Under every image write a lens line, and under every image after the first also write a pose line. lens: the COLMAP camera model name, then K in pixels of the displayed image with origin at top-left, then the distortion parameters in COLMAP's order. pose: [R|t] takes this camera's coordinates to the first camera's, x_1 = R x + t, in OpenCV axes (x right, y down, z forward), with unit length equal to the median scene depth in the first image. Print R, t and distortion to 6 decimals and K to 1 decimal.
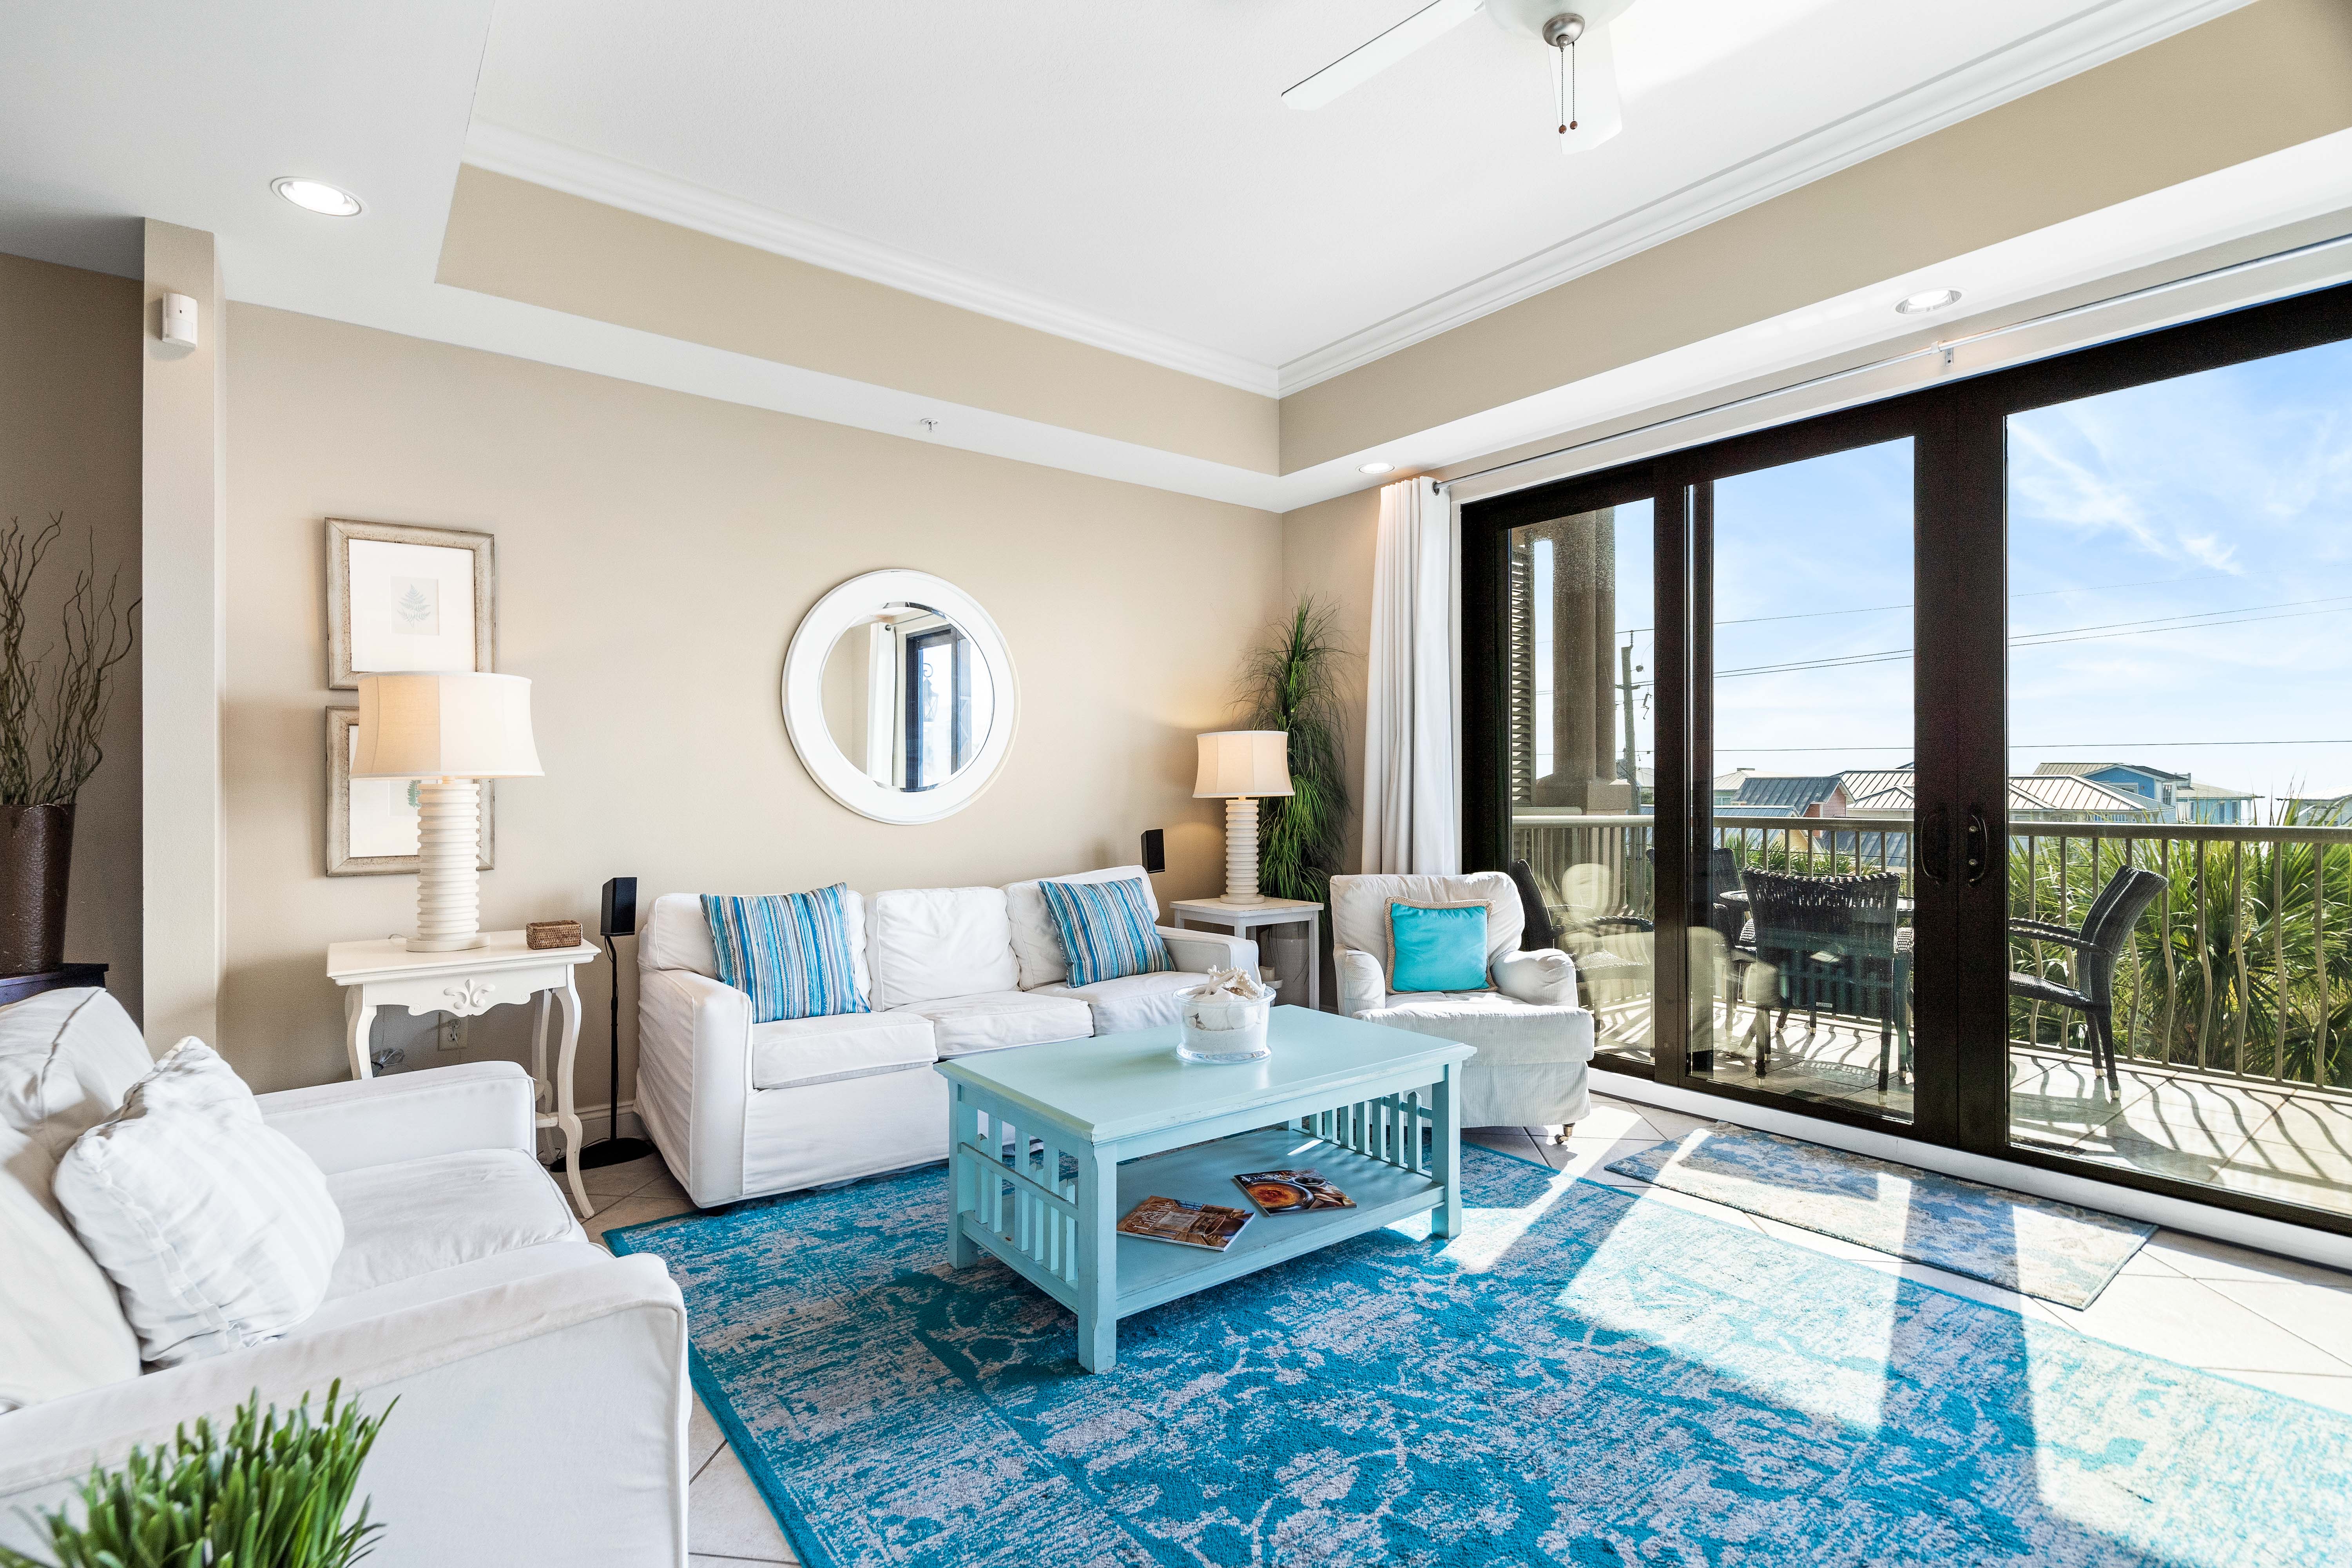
lens RADIAL K [[1092.9, 0, 1153.4], [0, 1092.9, 783.9], [0, 0, 1]] dist [-0.004718, 0.001759]
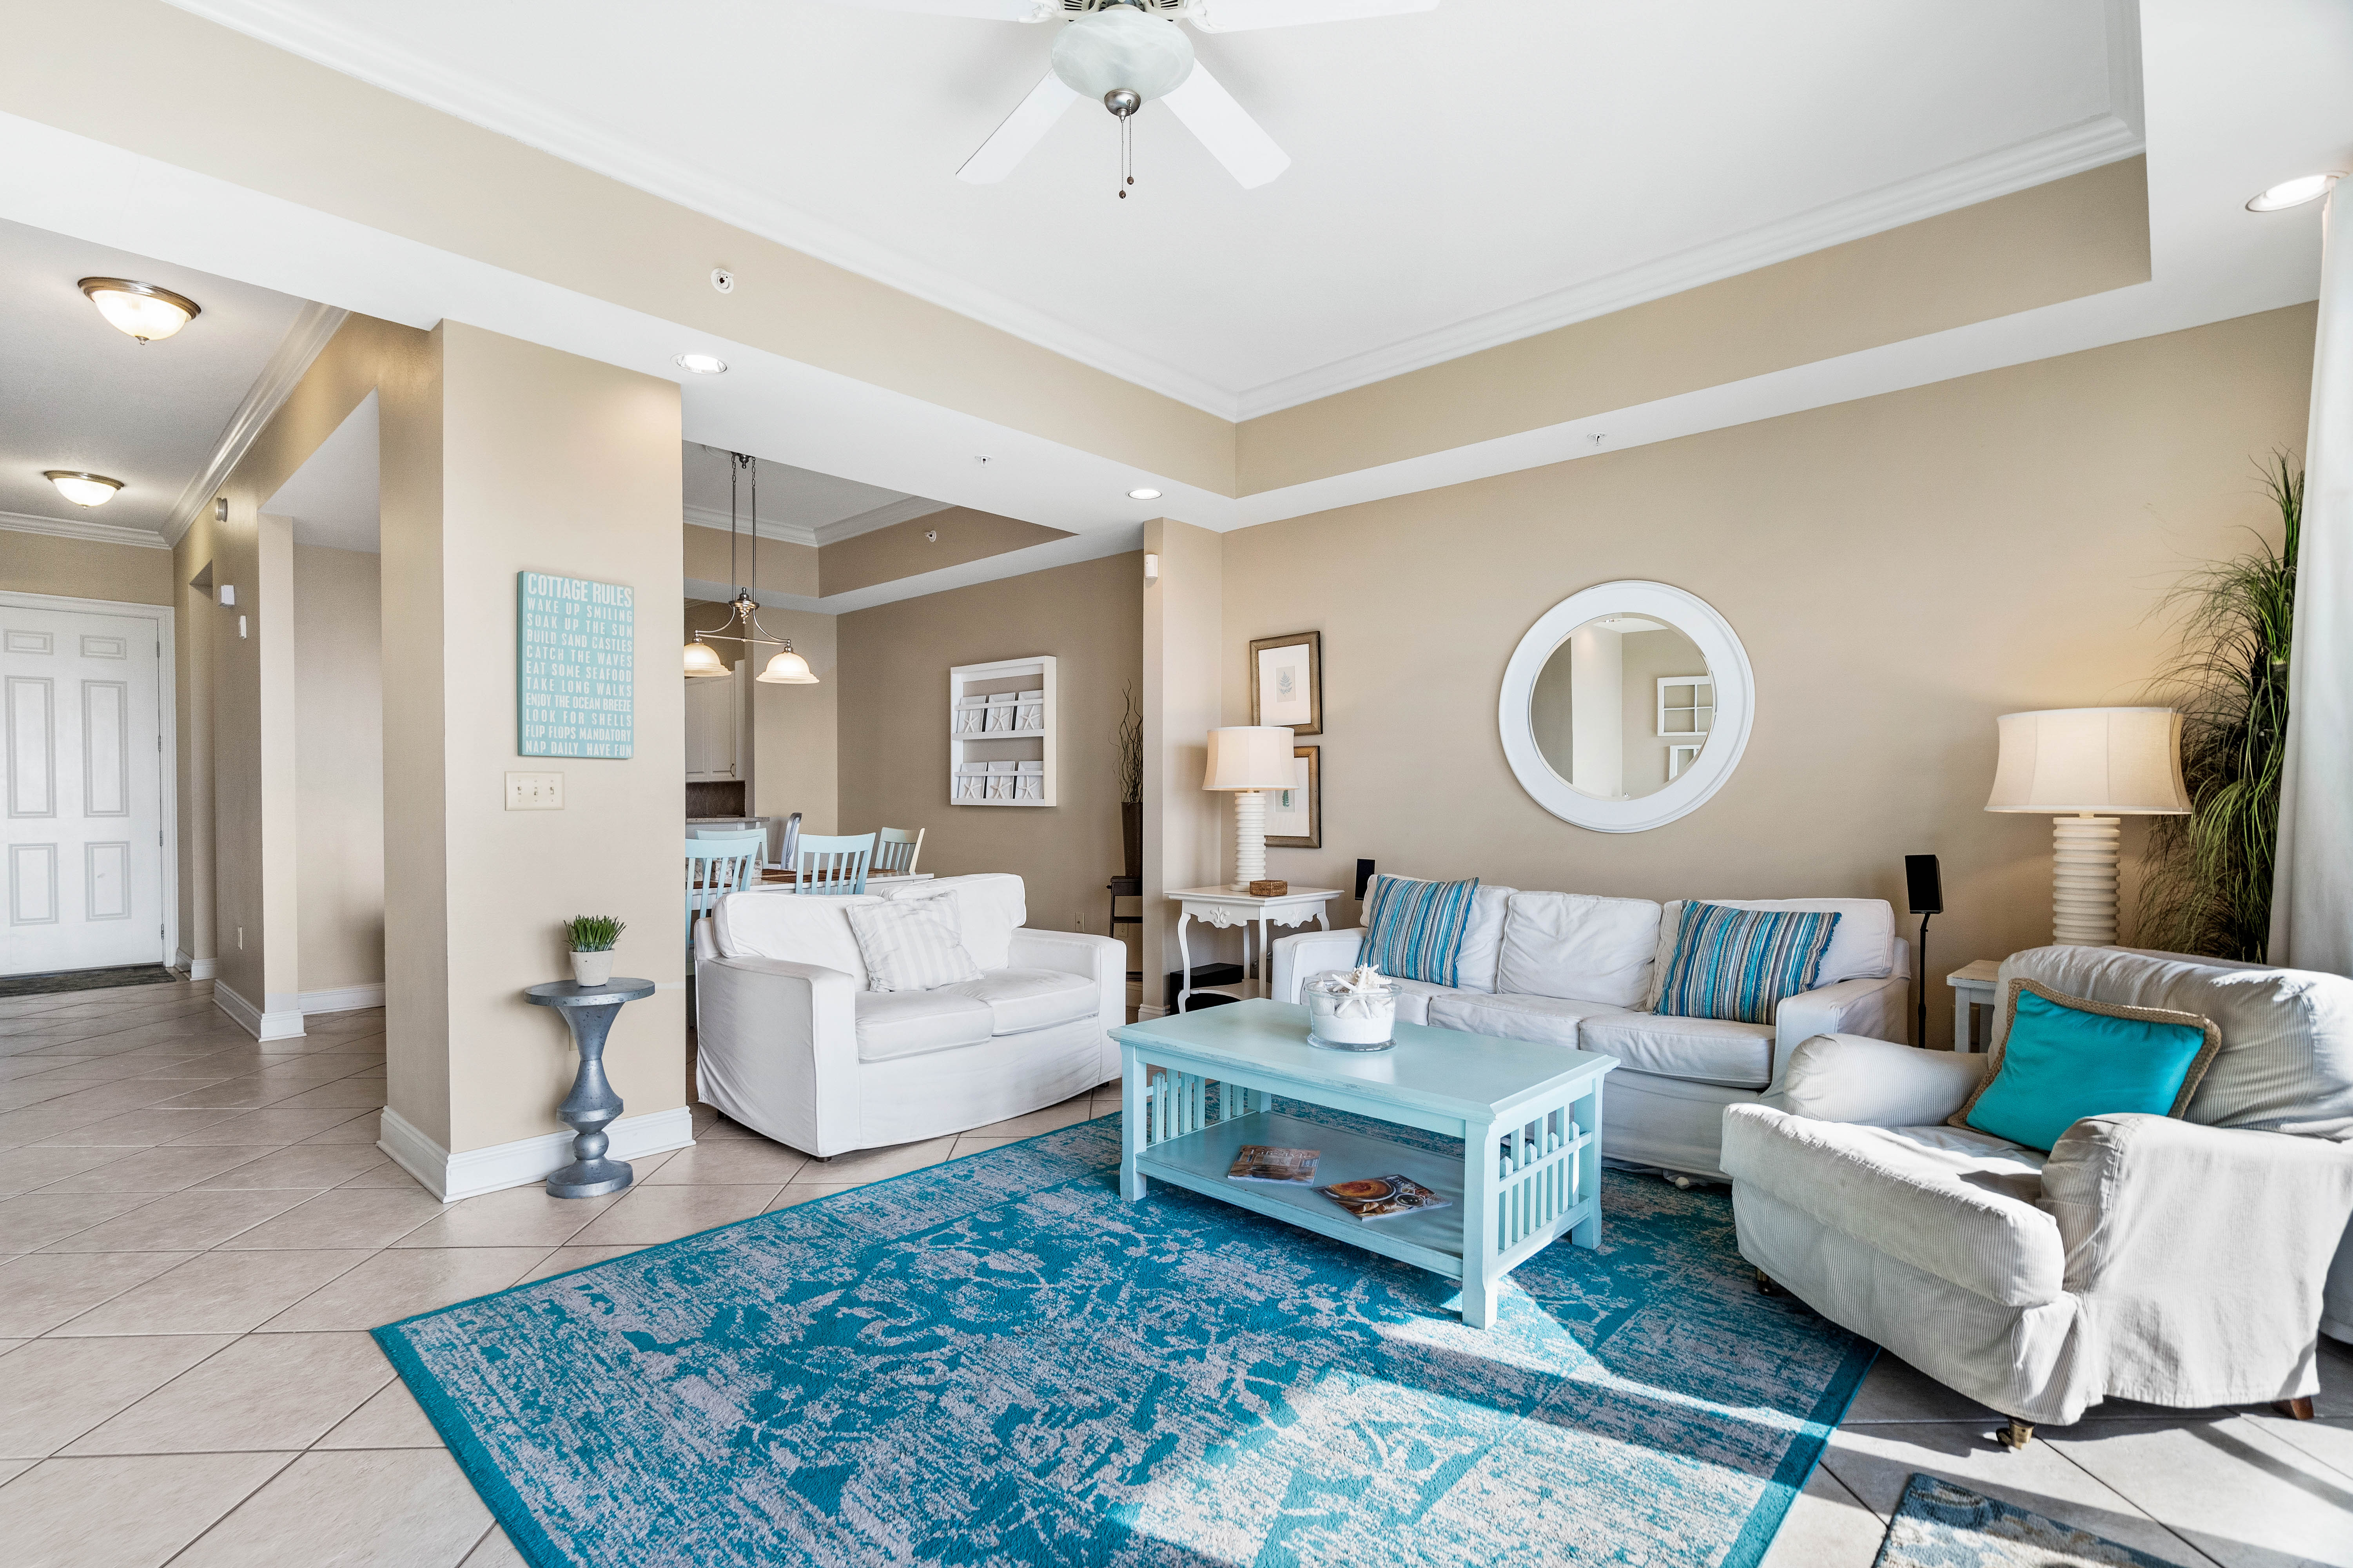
lens RADIAL K [[1093.3, 0, 1149.1], [0, 1093.3, 816.7], [0, 0, 1]] dist [-0.004718, 0.001759]
pose [[0.171283, 0.026205, -0.984873, 1.353181], [-0.001212, 0.999651, 0.026388, -0.007827], [0.985221, -0.003326, 0.171255, 0.772239]]
